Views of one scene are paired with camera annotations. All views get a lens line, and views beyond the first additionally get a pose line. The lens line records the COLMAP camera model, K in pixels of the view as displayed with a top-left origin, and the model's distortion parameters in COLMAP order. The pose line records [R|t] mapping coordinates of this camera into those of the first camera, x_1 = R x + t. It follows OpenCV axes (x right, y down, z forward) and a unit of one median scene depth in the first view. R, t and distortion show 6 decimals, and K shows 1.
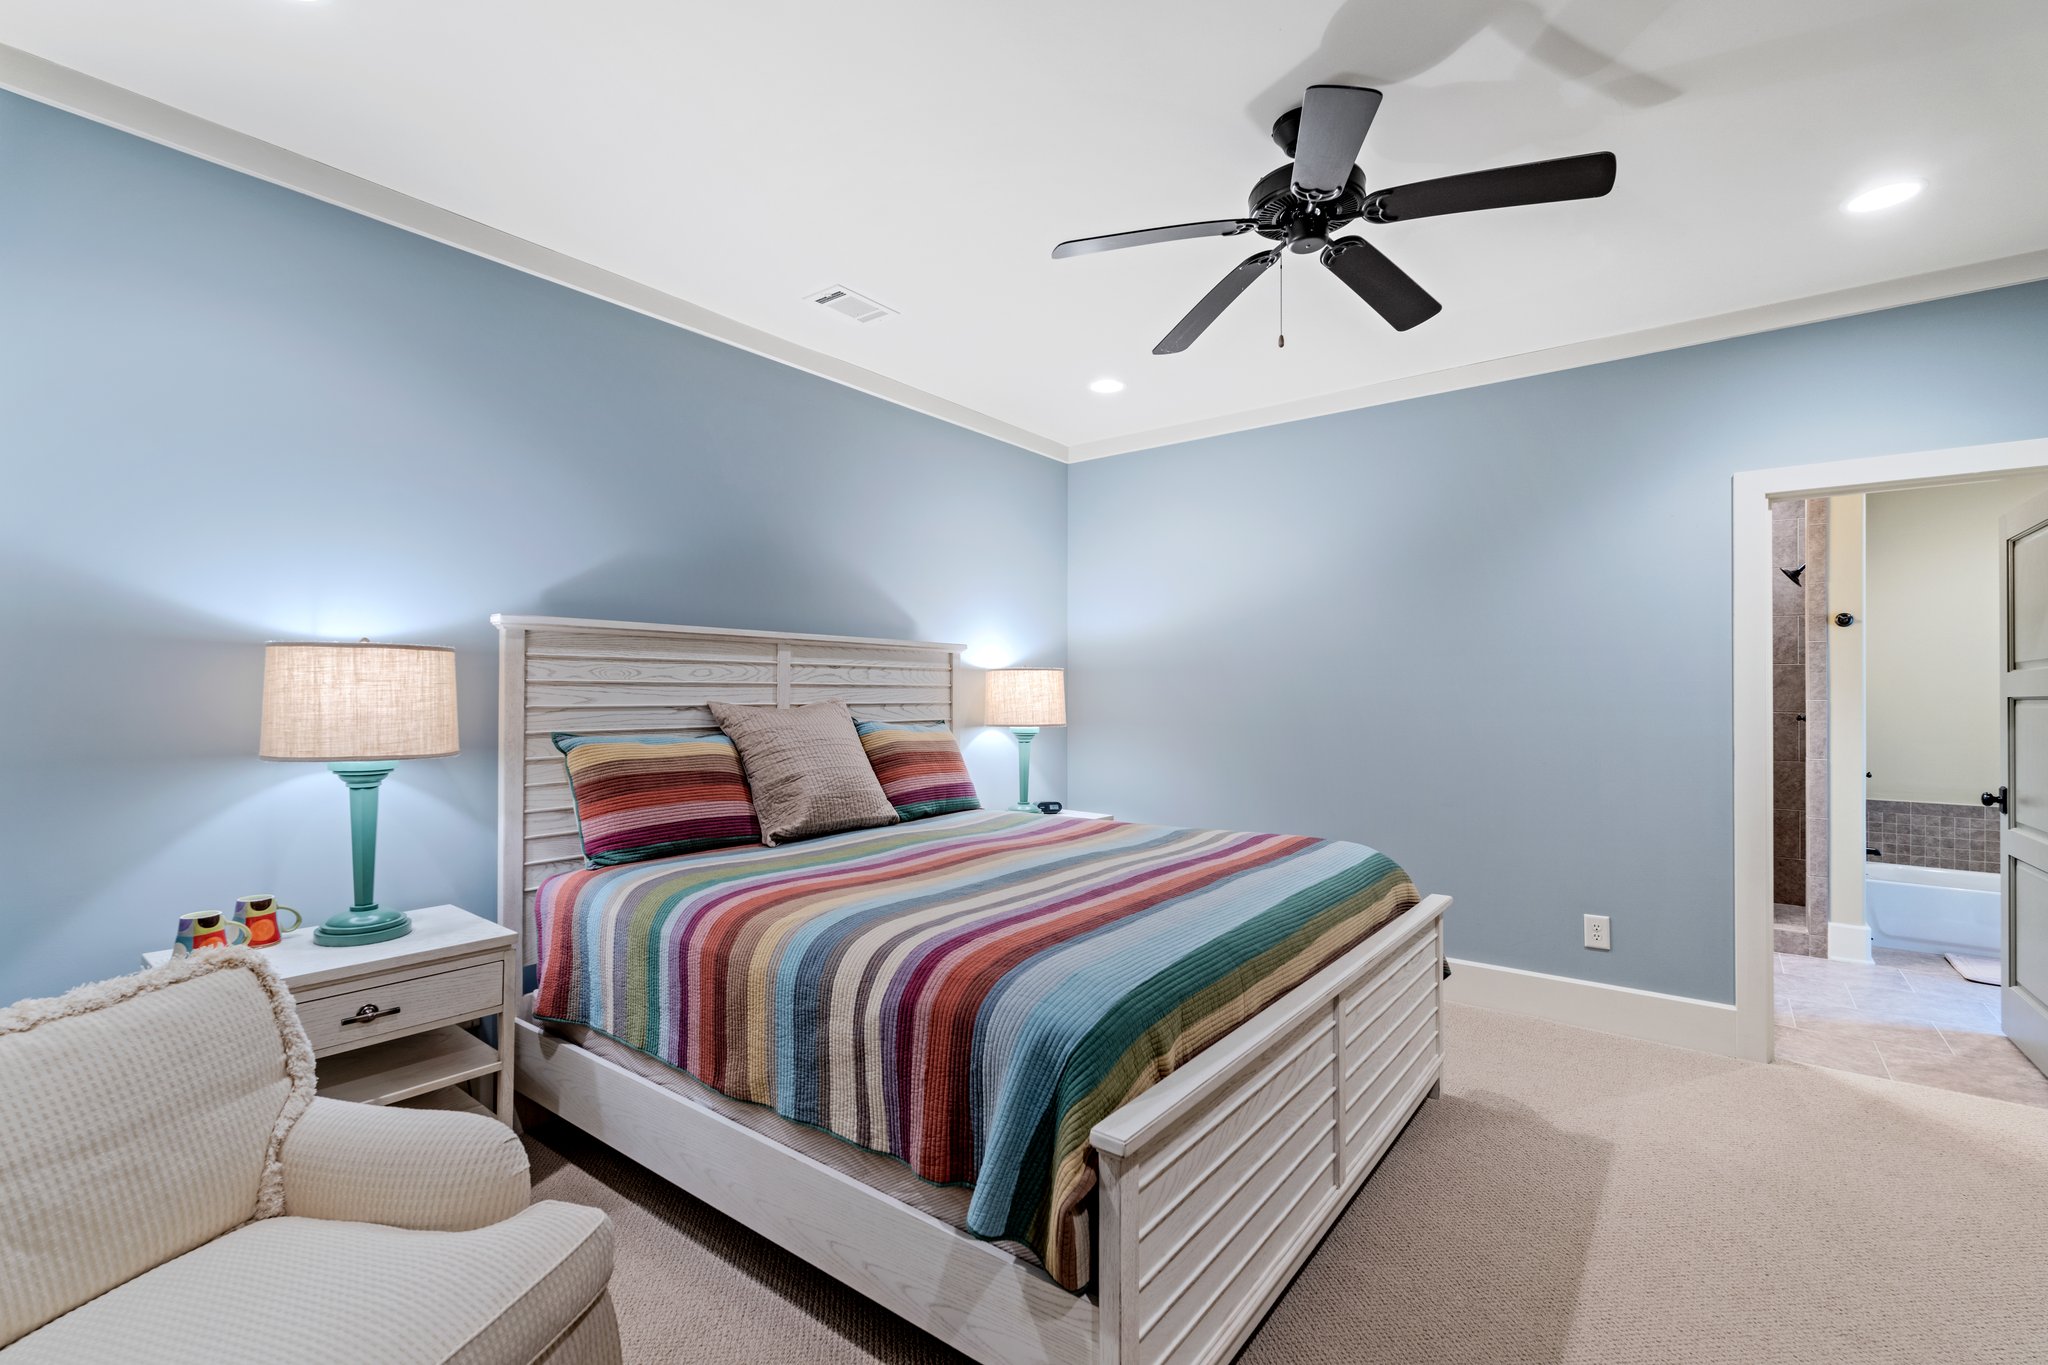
lens RADIAL K [[898.9, 0, 1019.5], [0, 898.9, 688.4], [0, 0, 1]] dist [-0.005439, -0.000287]
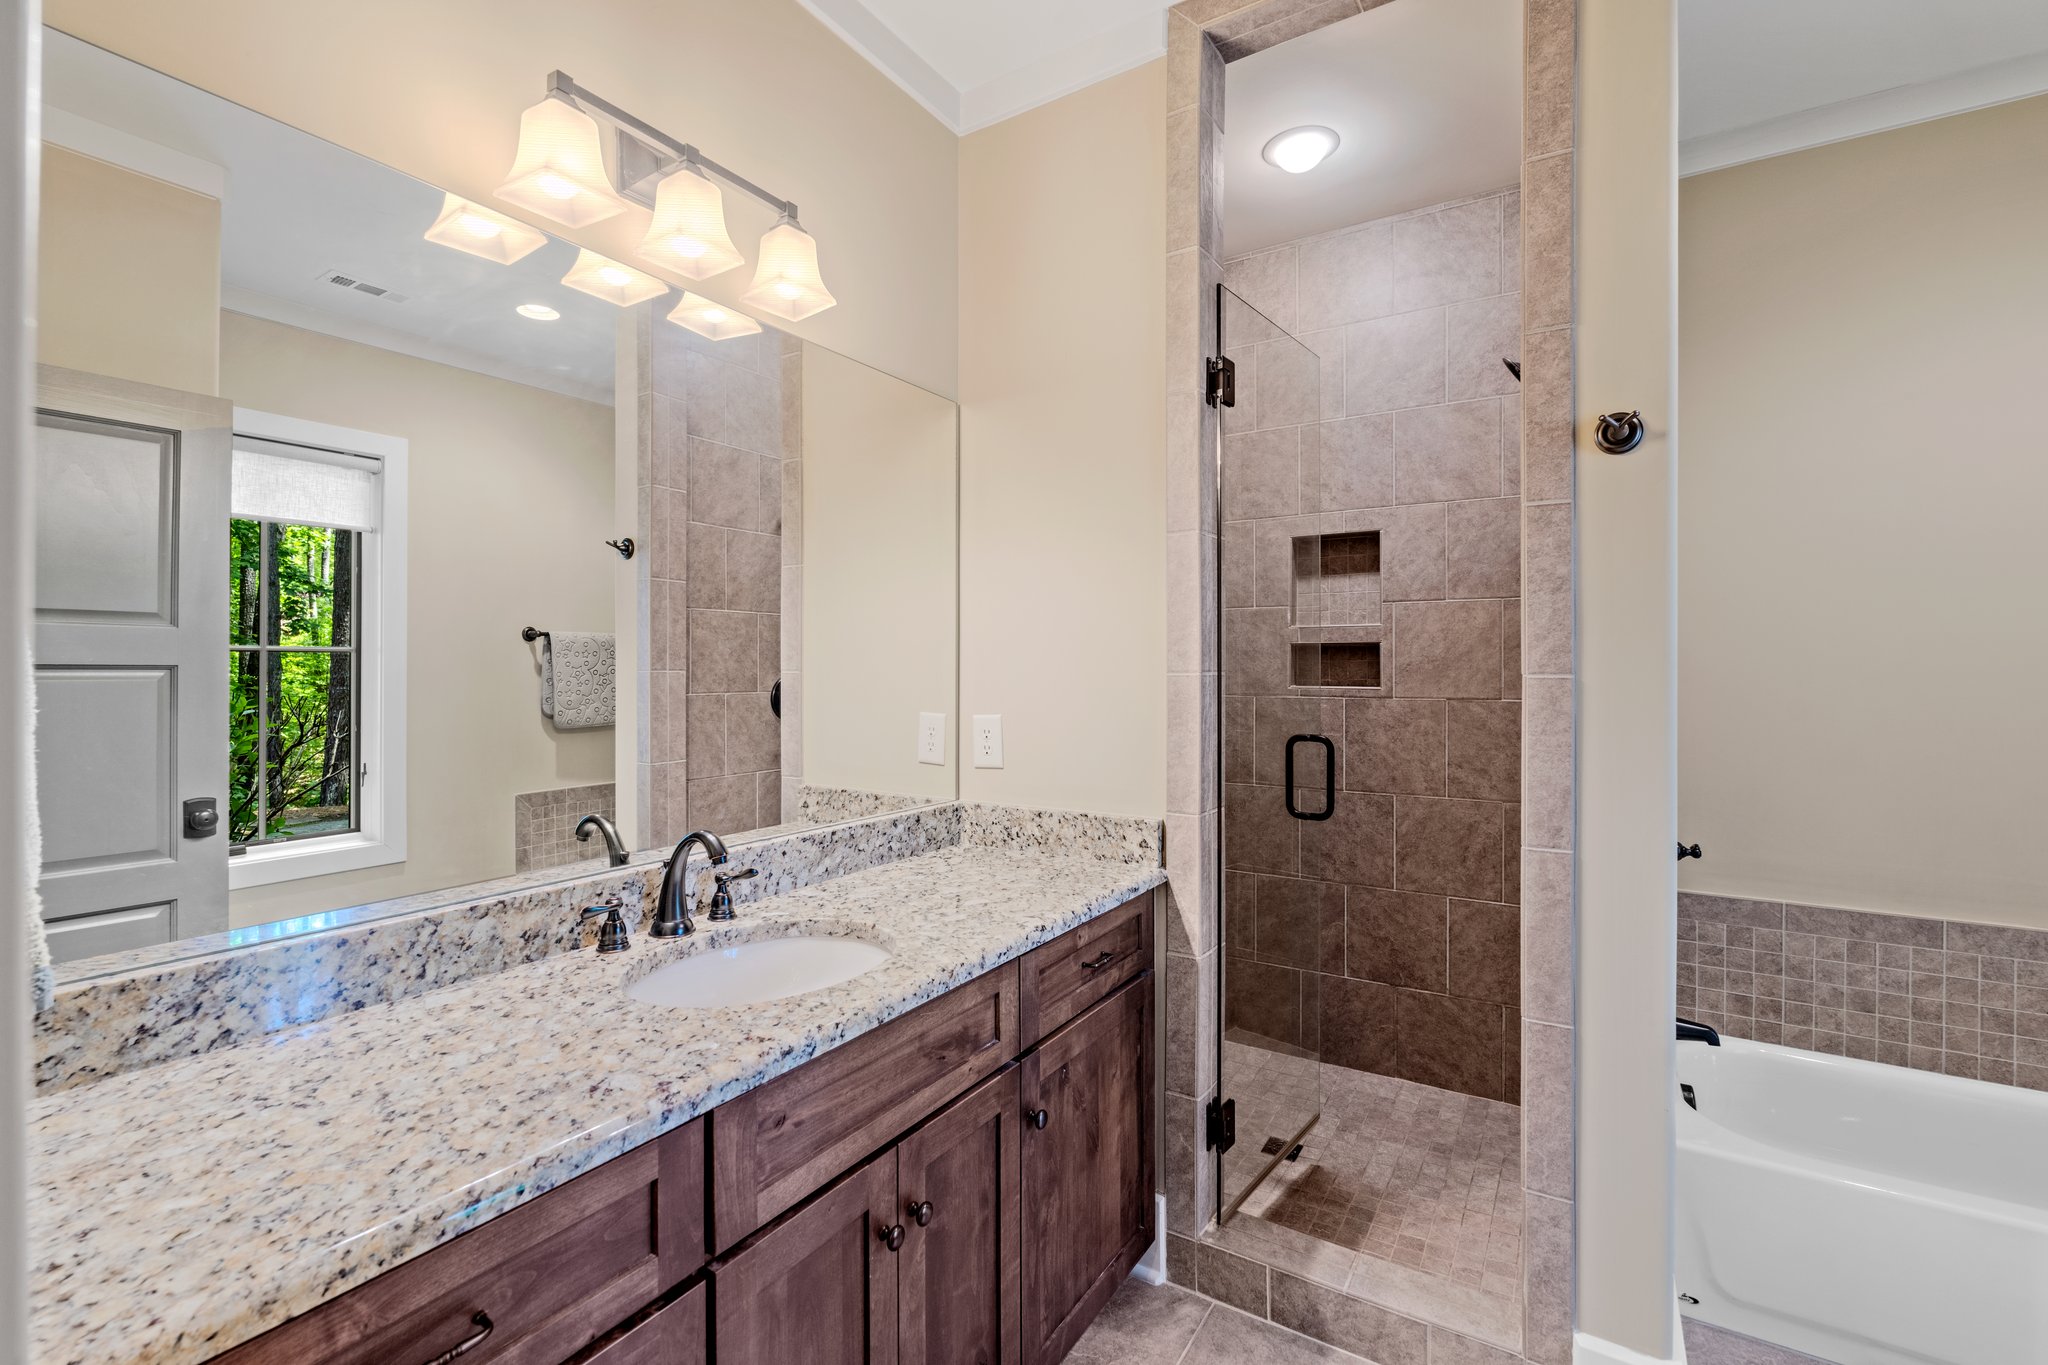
lens RADIAL K [[898.9, 0, 1028.5], [0, 898.9, 670.0], [0, 0, 1]] dist [-0.005439, -0.000287]
pose [[0.994621, -0.002427, 0.103551, 0.597538], [0.001716, 0.999974, 0.006955, 0.007895], [-0.103565, -0.006740, 0.994600, 0.617409]]
